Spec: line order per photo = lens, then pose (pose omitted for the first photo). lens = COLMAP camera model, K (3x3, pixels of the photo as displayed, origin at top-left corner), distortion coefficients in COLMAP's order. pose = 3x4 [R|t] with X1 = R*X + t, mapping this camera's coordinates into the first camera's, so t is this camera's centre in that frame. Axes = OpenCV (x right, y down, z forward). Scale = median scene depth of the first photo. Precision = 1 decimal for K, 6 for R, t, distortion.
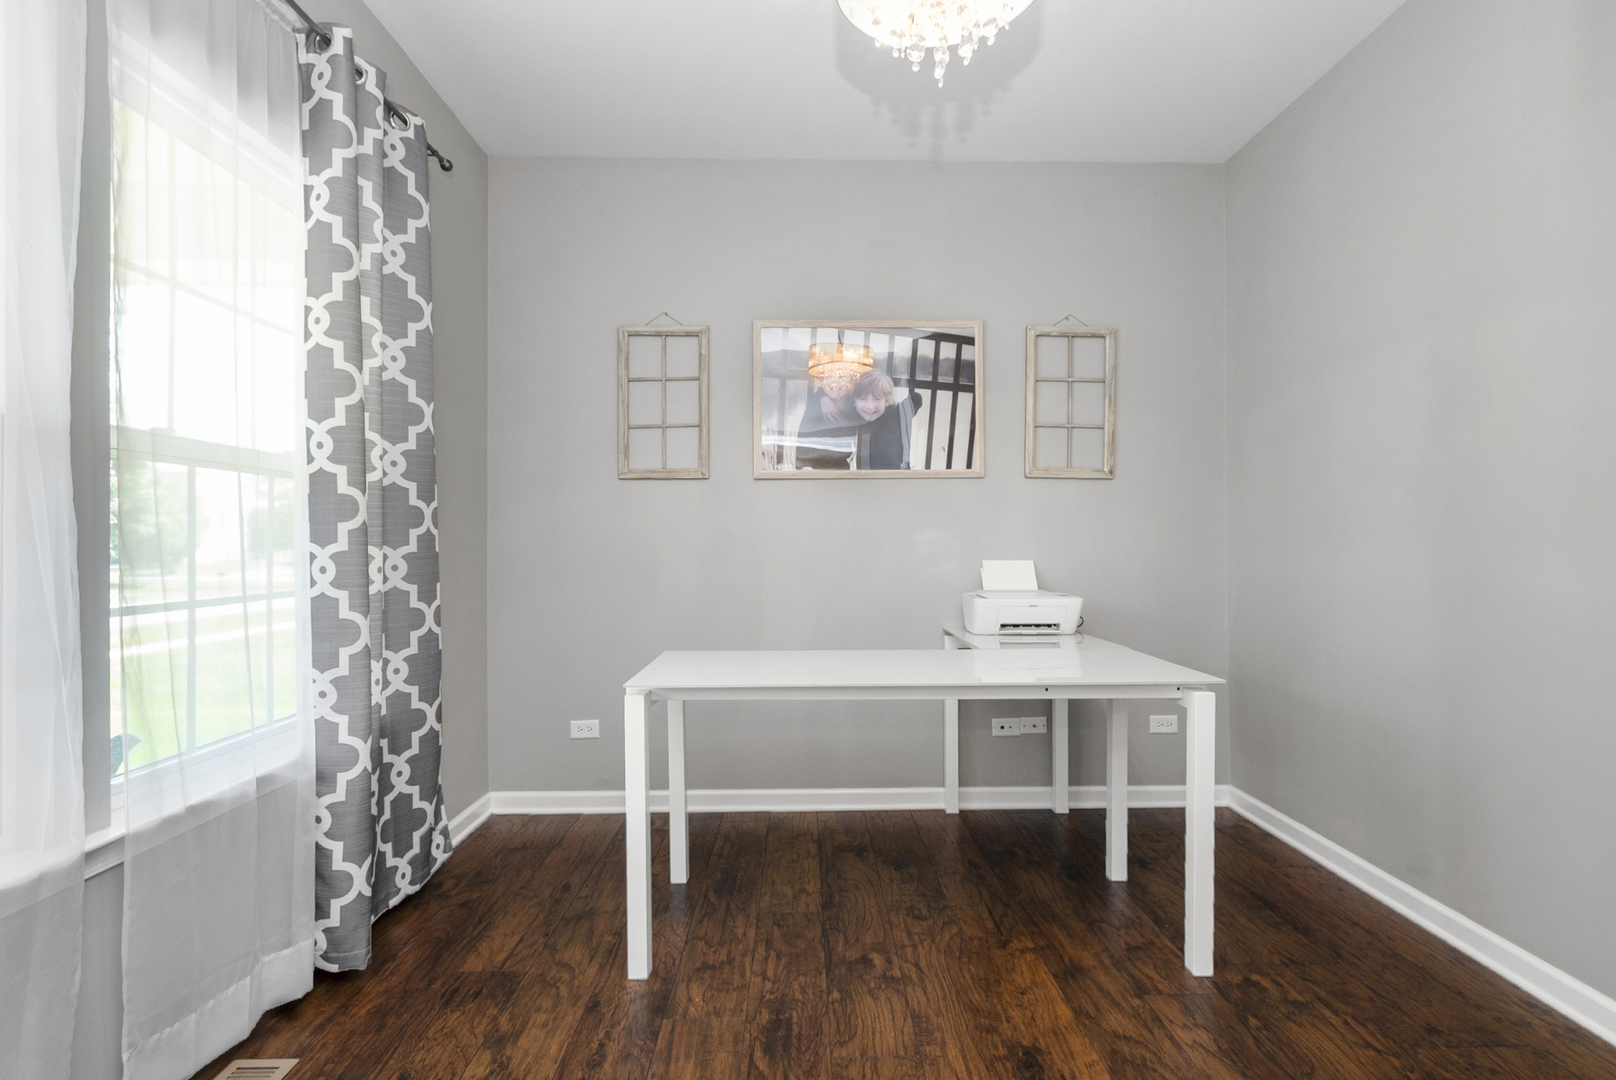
lens RADIAL K [[750.2, 0, 810.5], [0, 750.2, 533.5], [0, 0, 1]] dist [-0.002443, -0.000052]
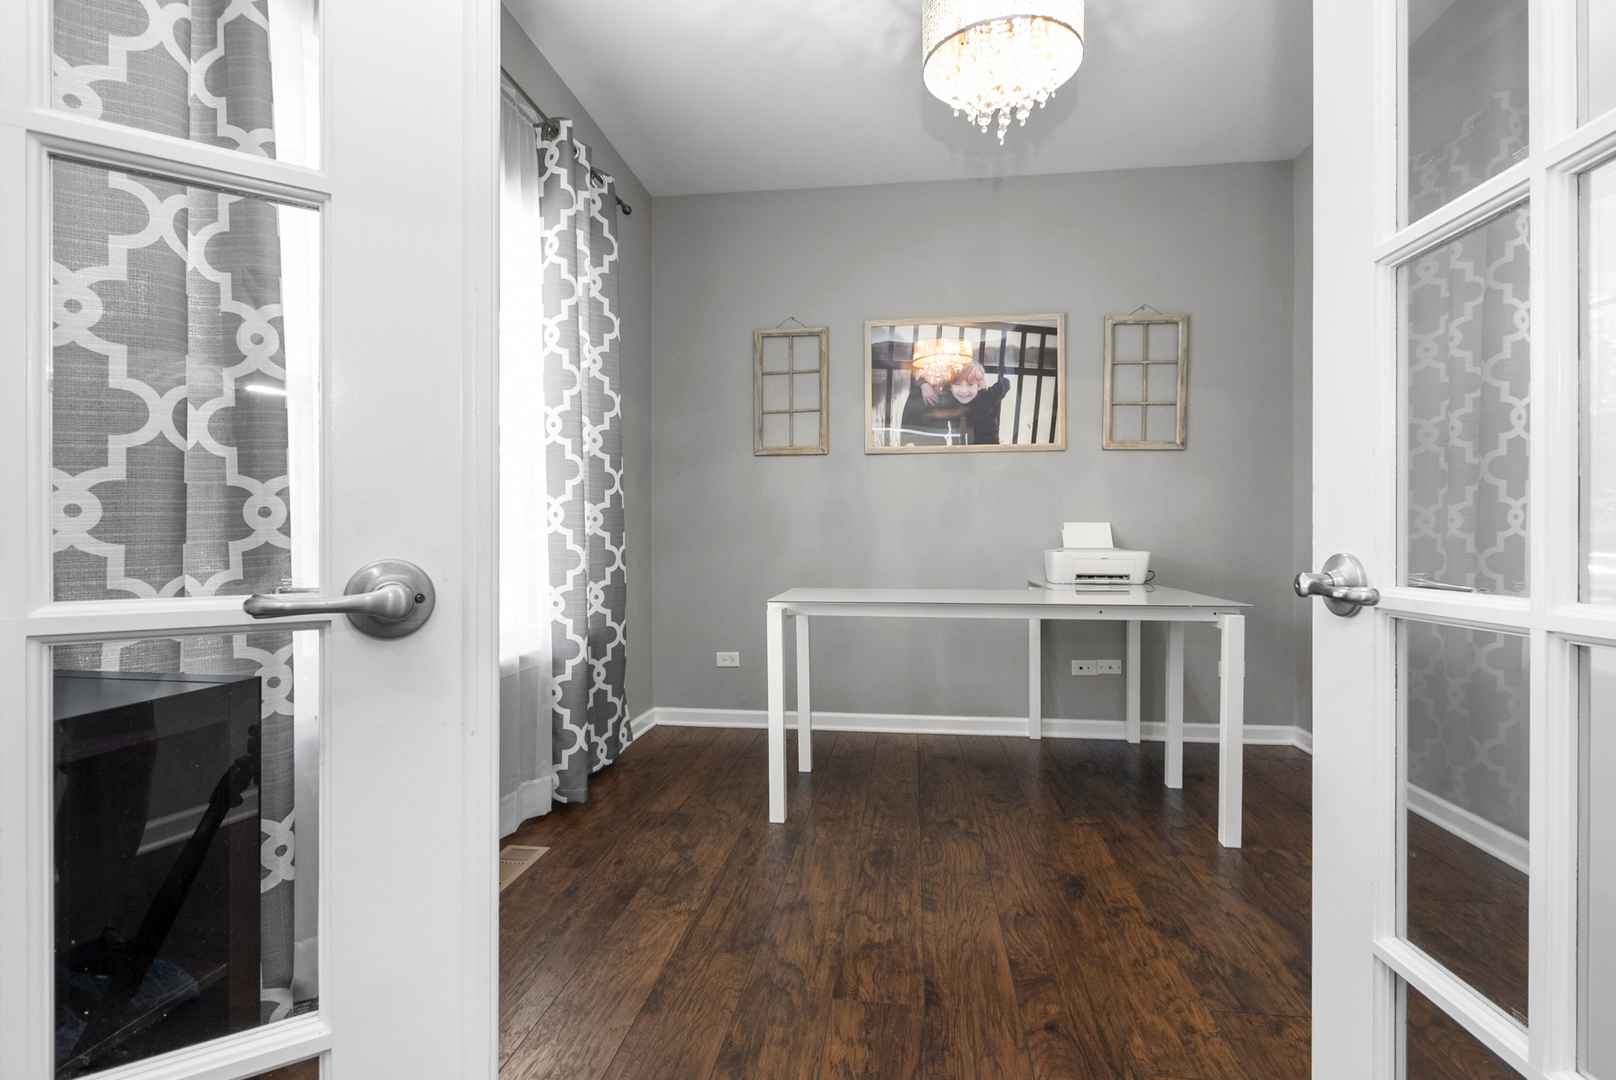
lens RADIAL K [[750.2, 0, 815.5], [0, 750.2, 546.1], [0, 0, 1]] dist [-0.002443, -0.000052]
pose [[0.989904, 0.002231, -0.141720, 0.023047], [0.000369, 0.999832, 0.018318, 0.073592], [0.141737, -0.018186, 0.989737, -0.280381]]
